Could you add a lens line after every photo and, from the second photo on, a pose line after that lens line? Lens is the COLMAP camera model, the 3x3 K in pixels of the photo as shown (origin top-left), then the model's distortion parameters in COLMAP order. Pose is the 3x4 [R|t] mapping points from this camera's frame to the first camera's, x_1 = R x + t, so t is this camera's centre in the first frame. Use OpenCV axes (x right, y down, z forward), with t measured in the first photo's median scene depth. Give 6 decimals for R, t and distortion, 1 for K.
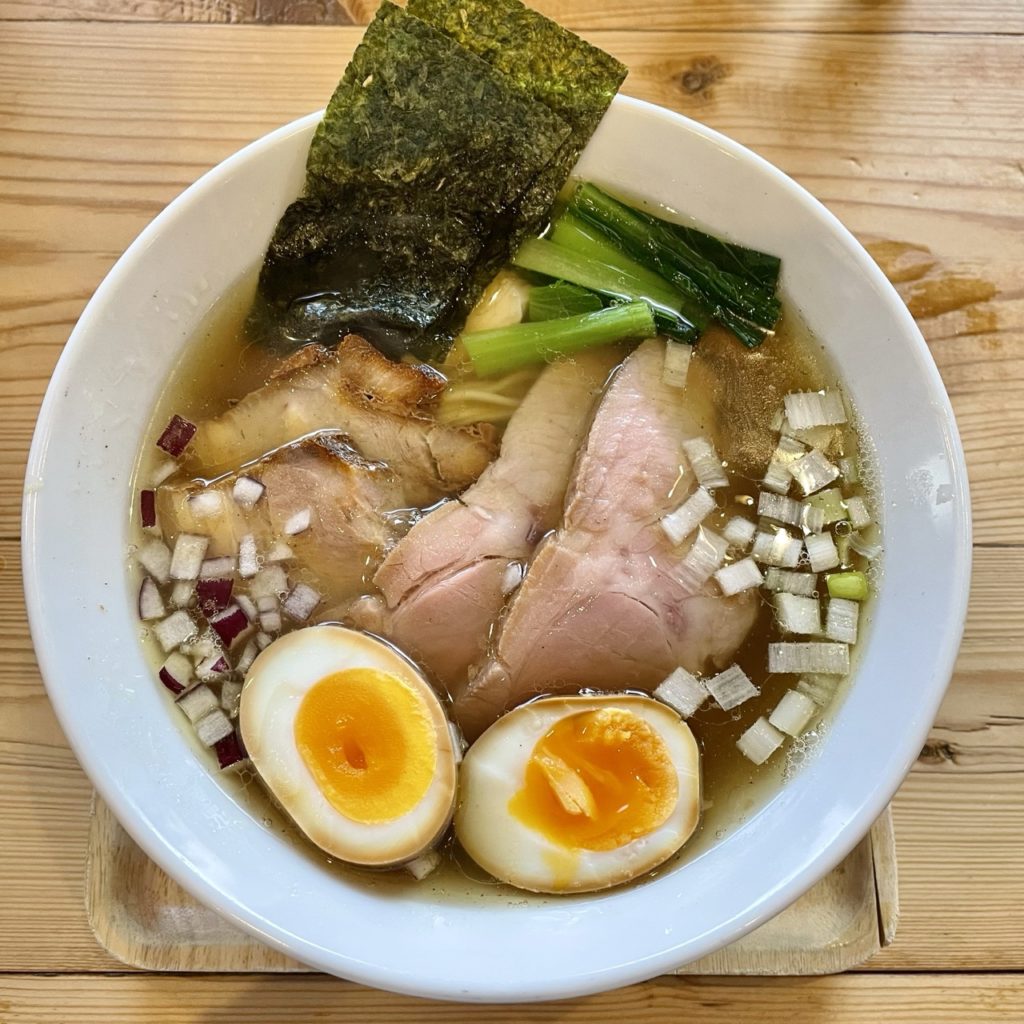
lens RADIAL K [[1002.8, 0, 519.5], [0, 1002.8, 512.9], [0, 0, 1]] dist [0.088177, -0.095842]
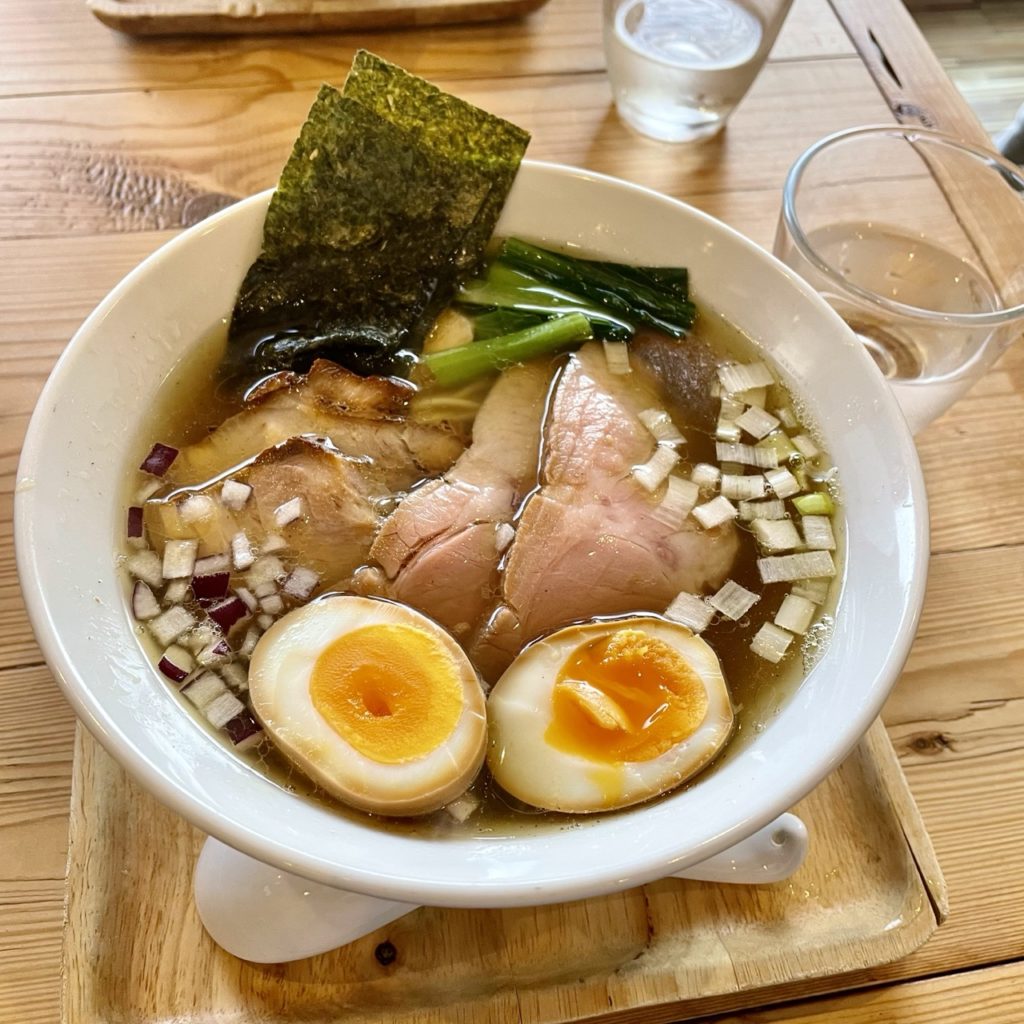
lens RADIAL K [[1002.8, 0, 519.5], [0, 1002.8, 512.9], [0, 0, 1]] dist [0.088177, -0.095842]
pose [[0.983715, -0.127268, 0.126919, -0.117426], [0.161249, 0.936837, -0.310380, 0.356667], [-0.079401, 0.325791, 0.942102, 0.020569]]
